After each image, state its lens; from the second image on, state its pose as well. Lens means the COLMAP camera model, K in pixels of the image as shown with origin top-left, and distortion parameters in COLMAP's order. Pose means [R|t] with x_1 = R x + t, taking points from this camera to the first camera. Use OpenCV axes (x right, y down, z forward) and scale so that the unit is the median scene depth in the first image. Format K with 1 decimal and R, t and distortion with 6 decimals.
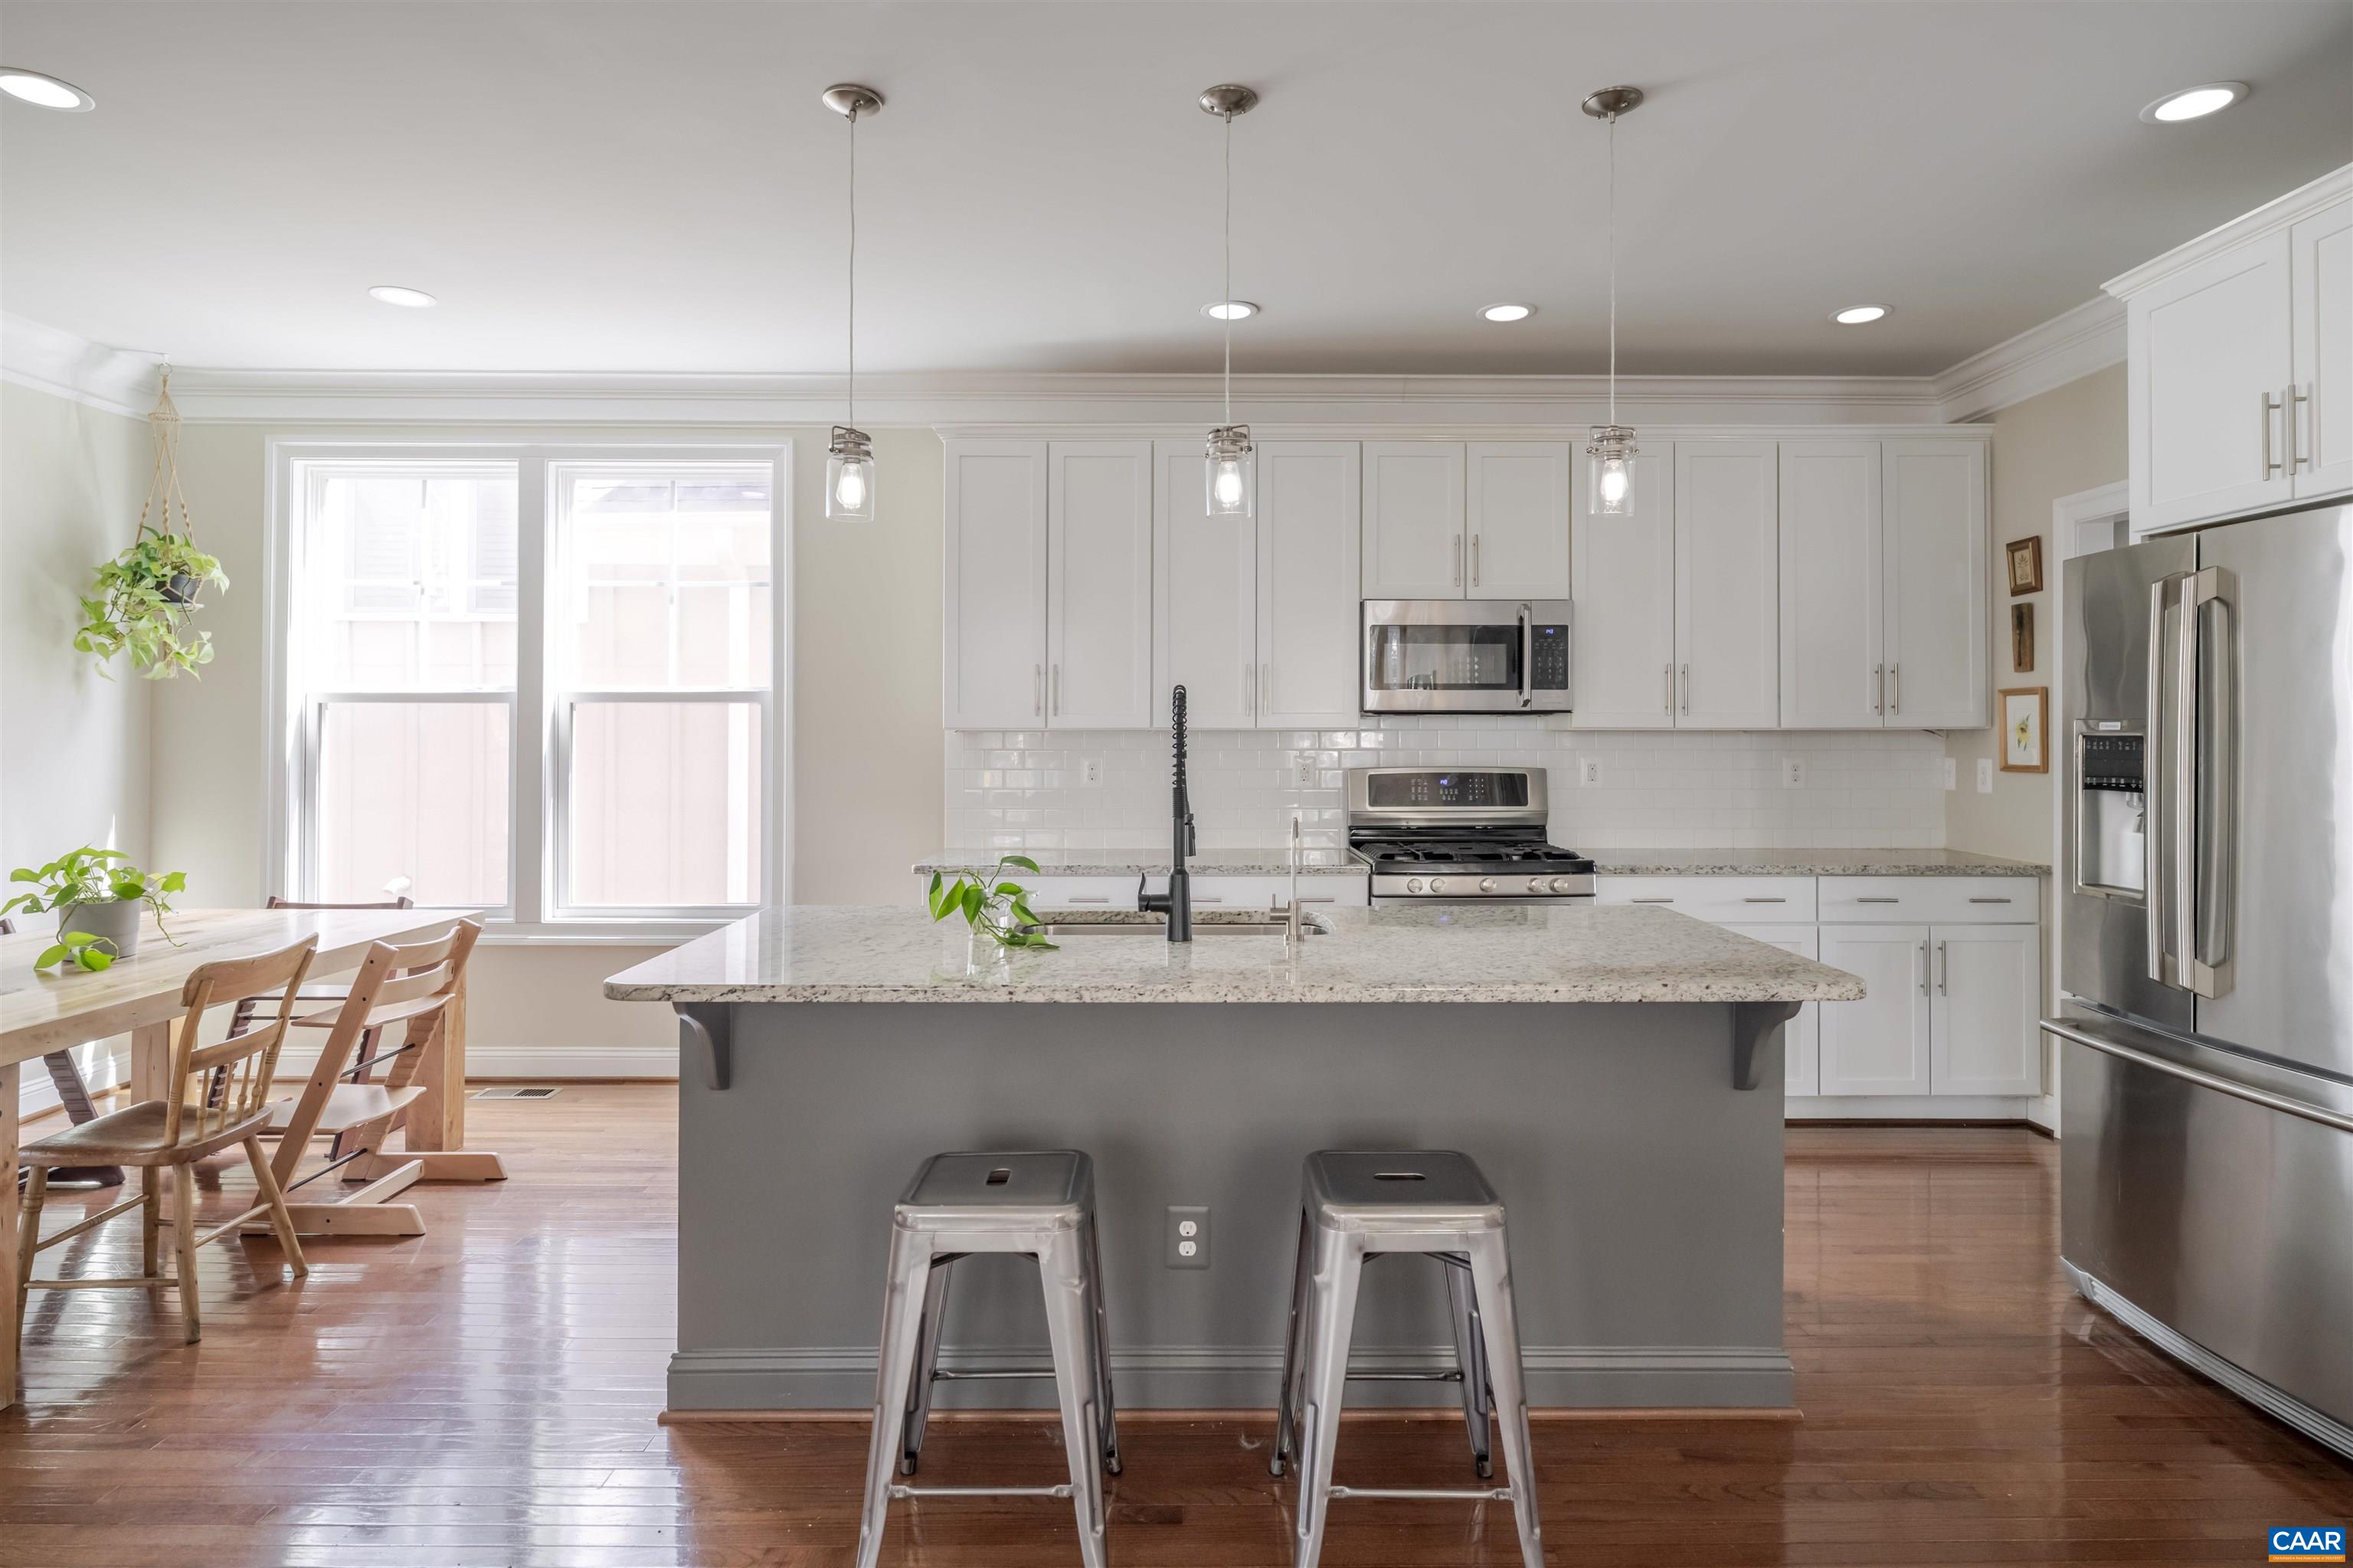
lens RADIAL K [[1298.9, 0, 1176.6], [0, 1298.9, 720.6], [0, 0, 1]] dist [0.001713, 0.000616]
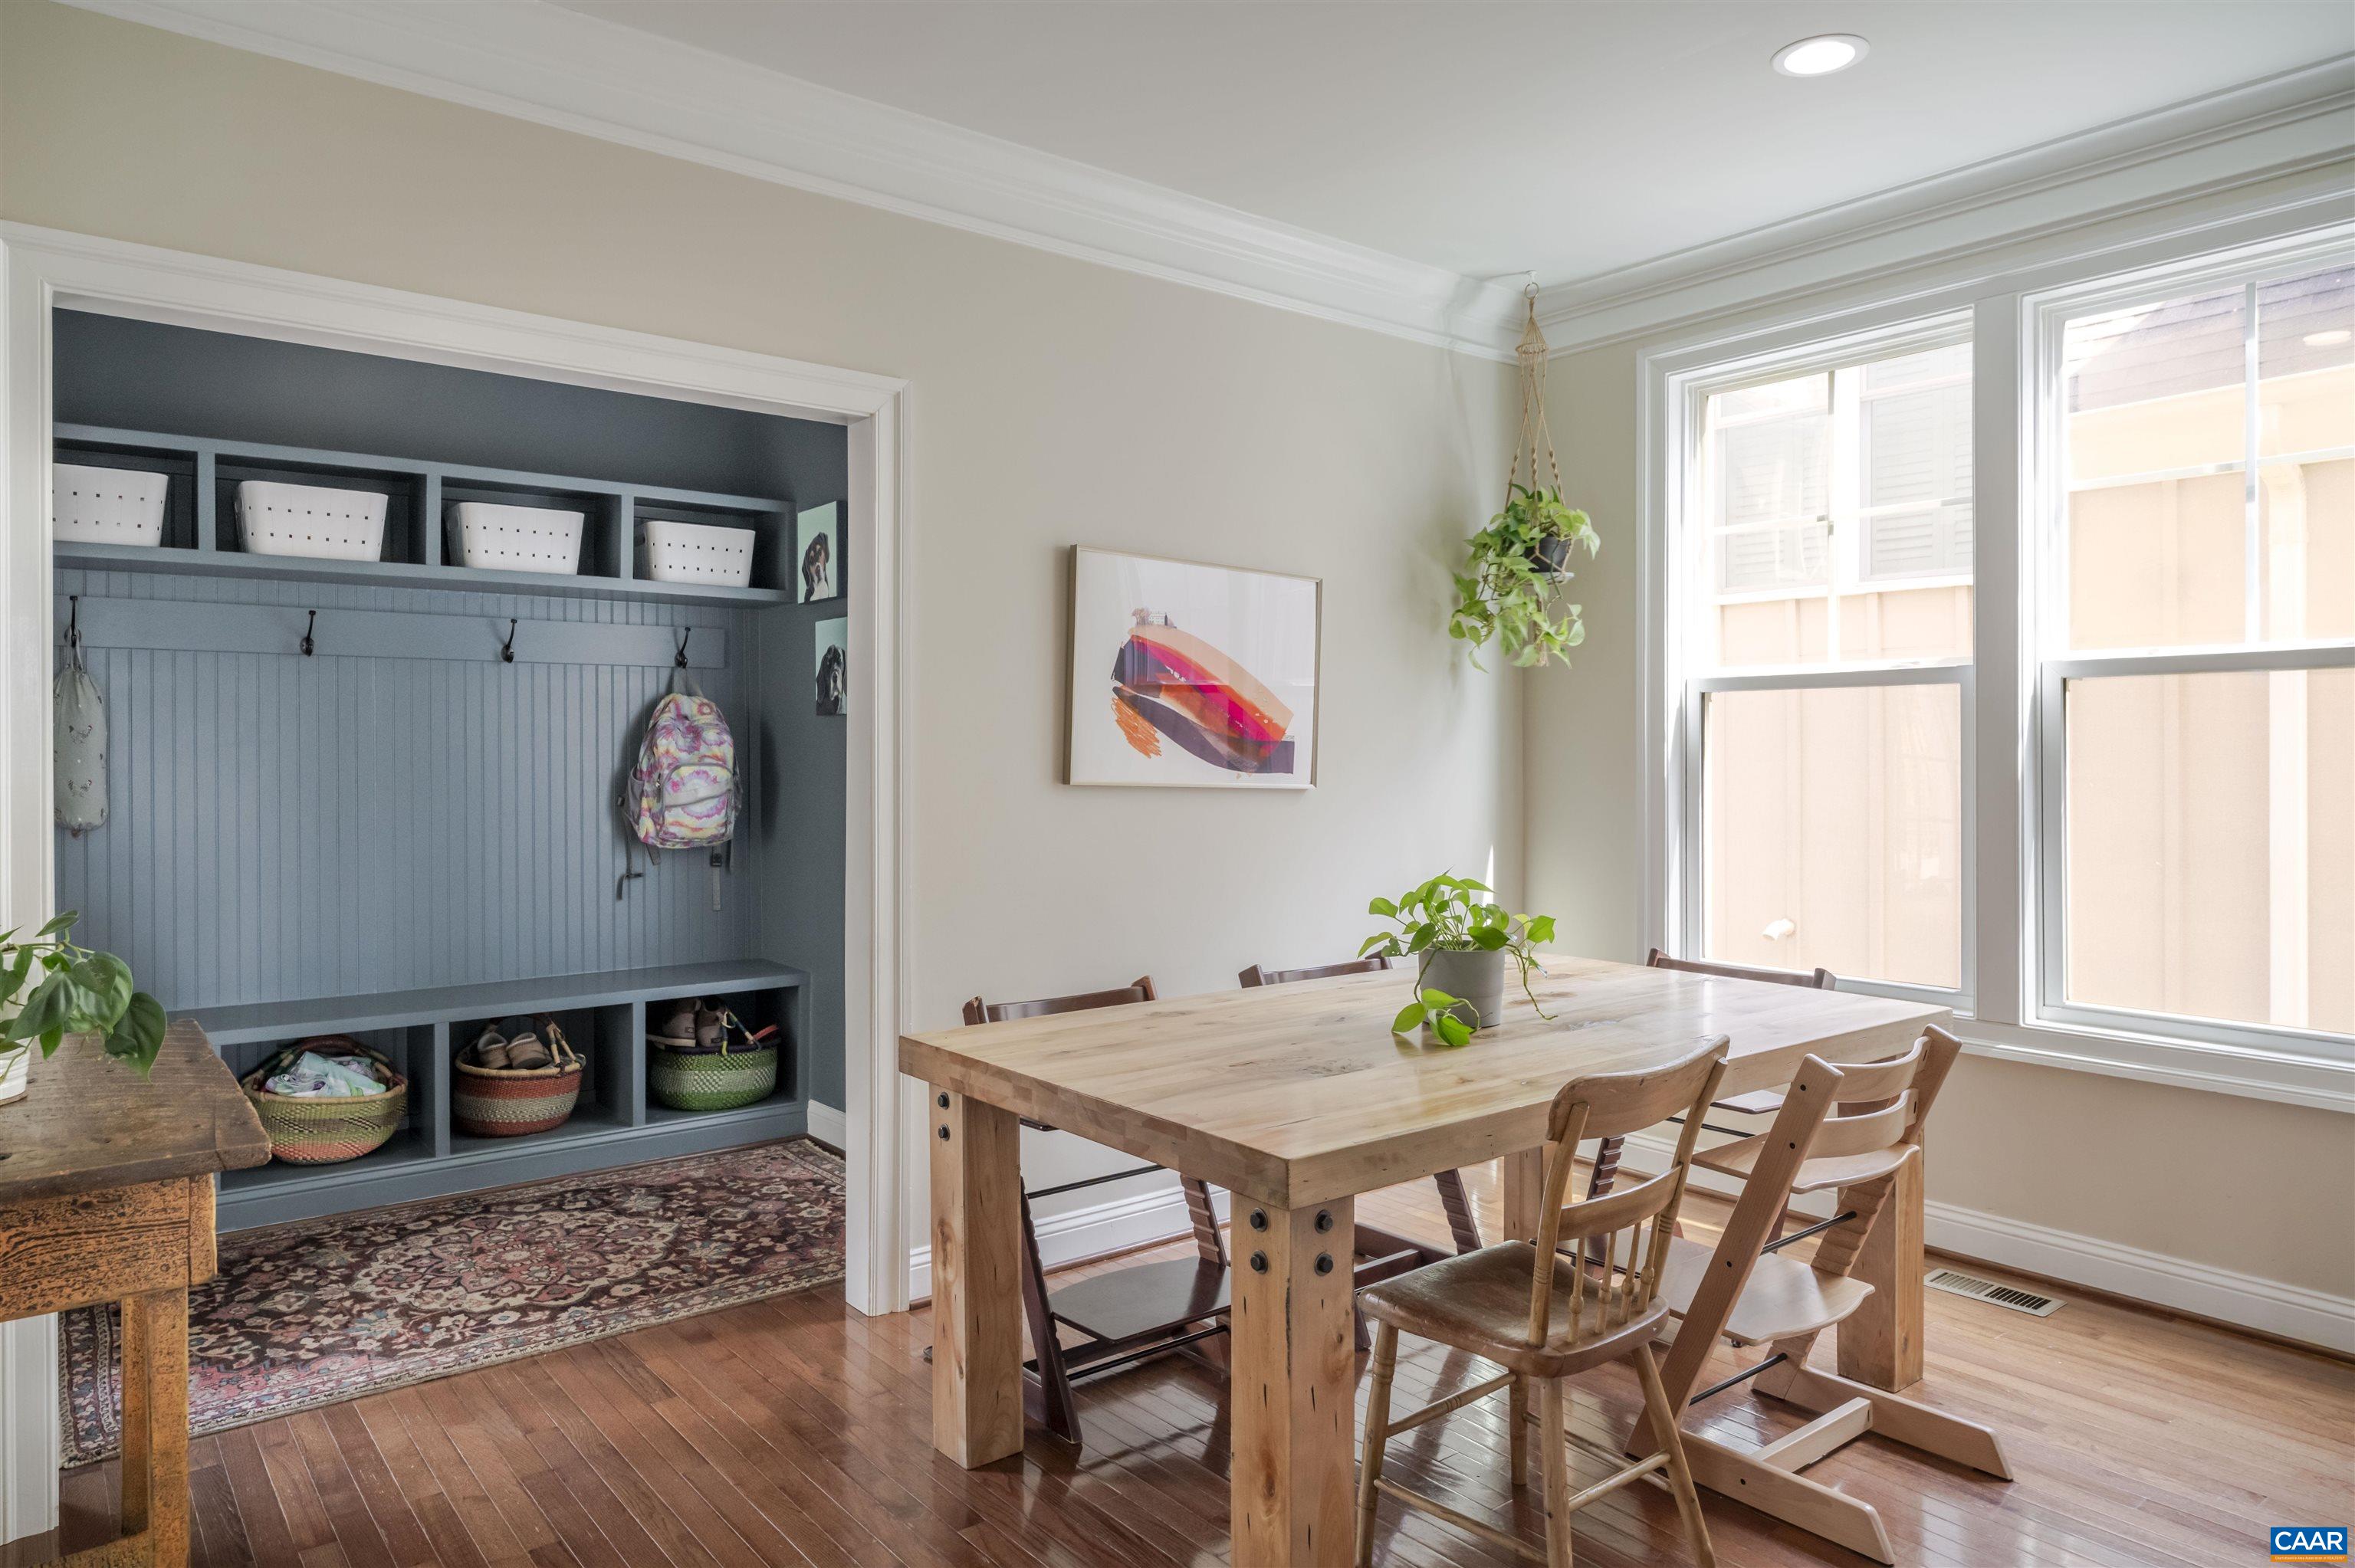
lens RADIAL K [[1481.0, 0, 1172.4], [0, 1481.0, 752.6], [0, 0, 1]] dist [0.002930, 0.000478]
pose [[0.614206, -0.002987, -0.789140, -0.209667], [0.011687, 0.999918, 0.005311, 0.016581], [0.789059, -0.012485, 0.614190, 0.283445]]
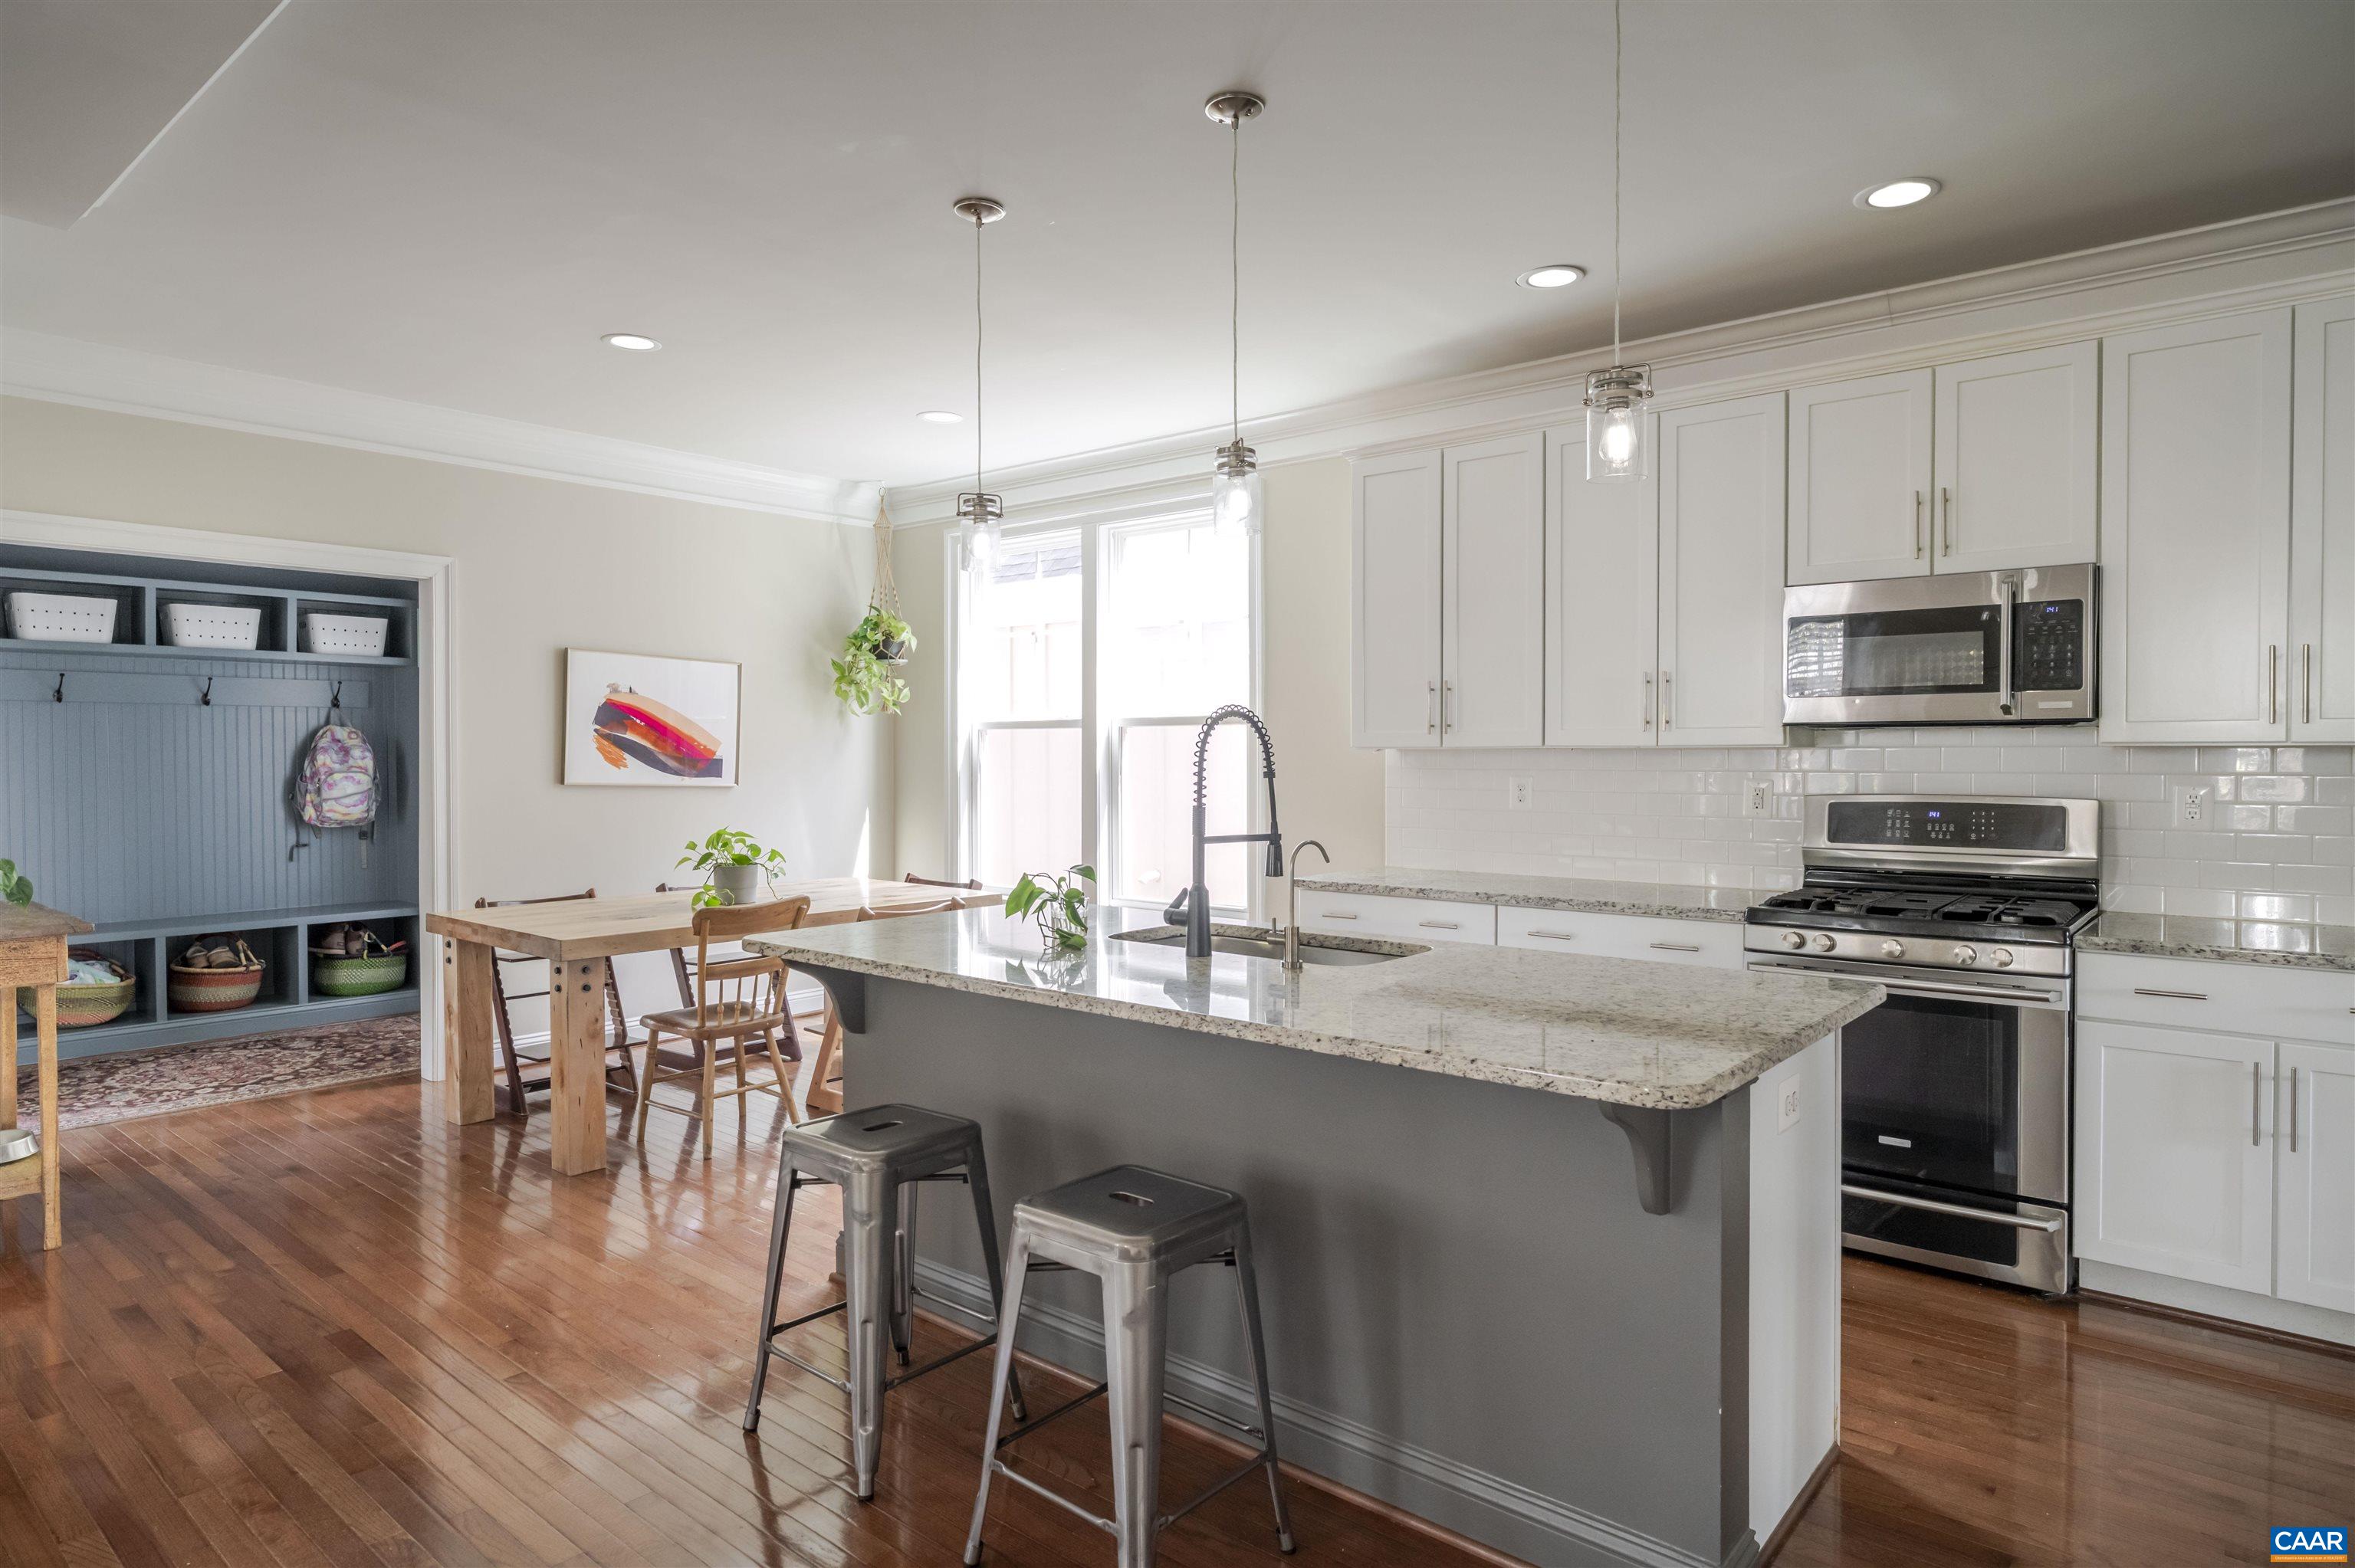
lens RADIAL K [[1338.0, 0, 1177.3], [0, 1338.0, 772.7], [0, 0, 1]] dist [0.001680, 0.000785]
pose [[0.757220, 0.008064, -0.653110, 0.465001], [0.009403, 0.999686, 0.023245, 0.000143], [0.653092, -0.023743, 0.756907, 0.134199]]
